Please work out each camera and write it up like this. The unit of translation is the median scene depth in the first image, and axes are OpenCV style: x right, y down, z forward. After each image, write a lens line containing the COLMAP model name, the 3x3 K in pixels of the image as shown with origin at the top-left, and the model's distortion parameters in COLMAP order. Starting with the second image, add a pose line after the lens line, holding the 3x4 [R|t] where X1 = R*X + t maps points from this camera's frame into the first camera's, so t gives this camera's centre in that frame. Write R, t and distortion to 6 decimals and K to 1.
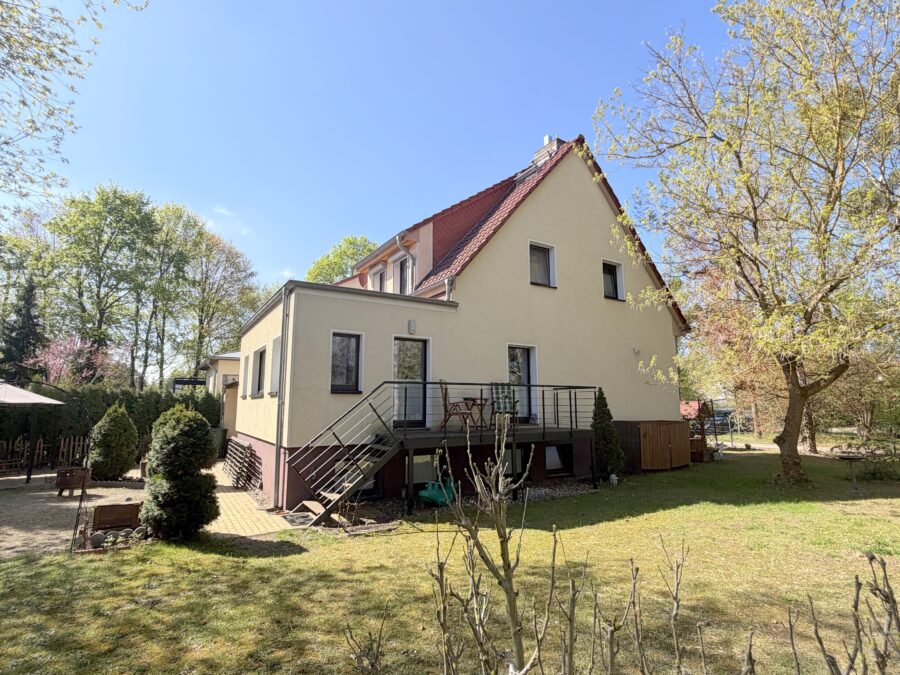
lens RADIAL K [[428.5, 0, 450.0], [0, 428.5, 337.5], [0, 0, 1]] dist [0.001768, 0.000137]
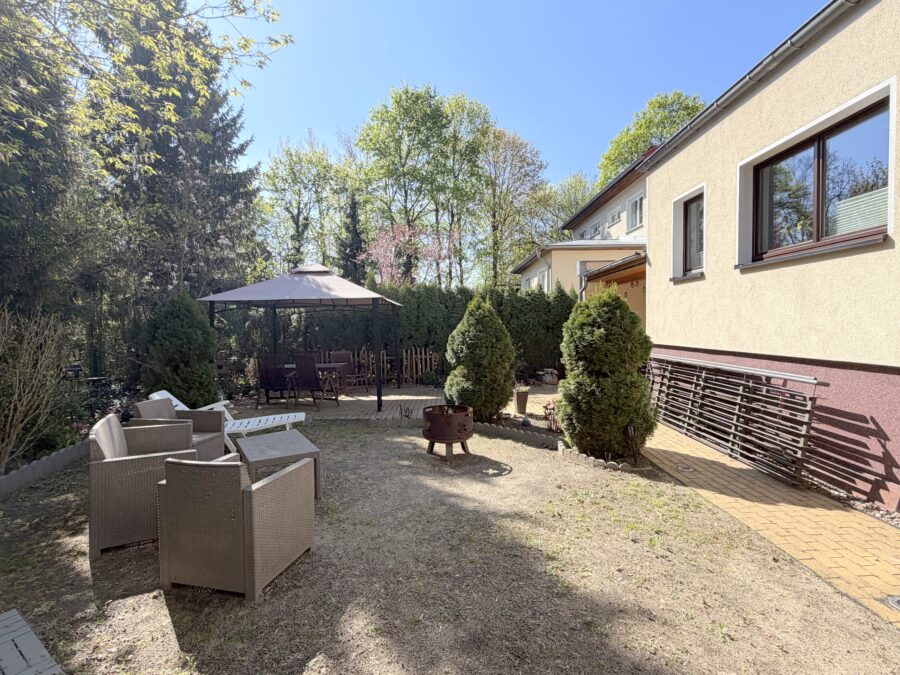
lens RADIAL K [[428.5, 0, 450.0], [0, 428.5, 337.5], [0, 0, 1]] dist [0.001768, 0.000137]
pose [[0.840002, 0.009989, -0.542491, -0.247154], [0.088419, 0.983945, 0.155027, 0.059950], [0.535330, -0.178190, 0.825633, 0.244765]]
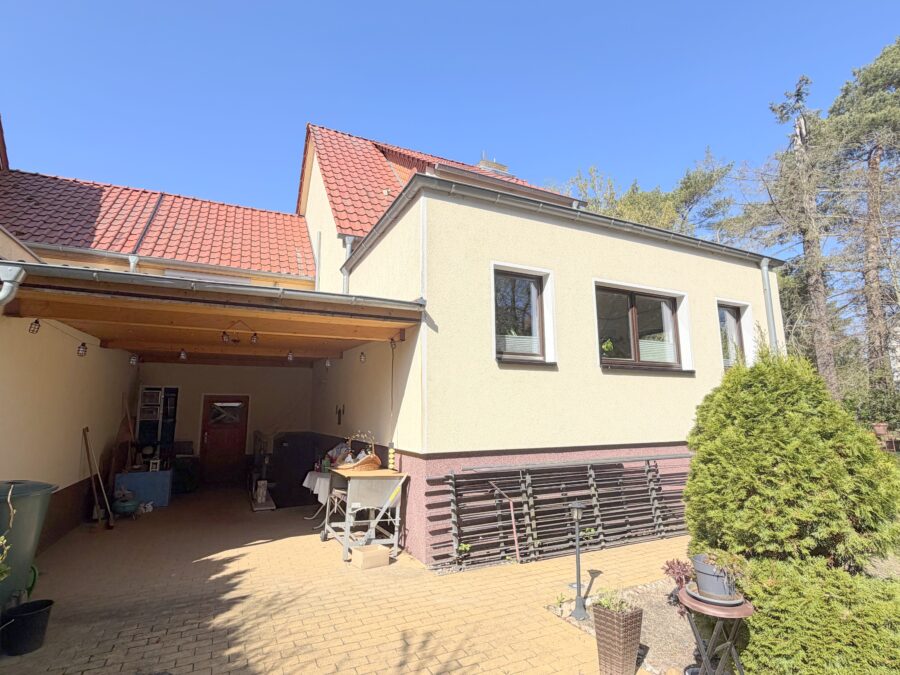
lens RADIAL K [[428.5, 0, 450.0], [0, 428.5, 337.5], [0, 0, 1]] dist [0.001768, 0.000137]
pose [[0.141510, 0.170684, 0.975111, -0.498389], [-0.139588, 0.978622, -0.151041, 0.104646], [-0.980046, -0.114740, 0.162310, 0.557503]]
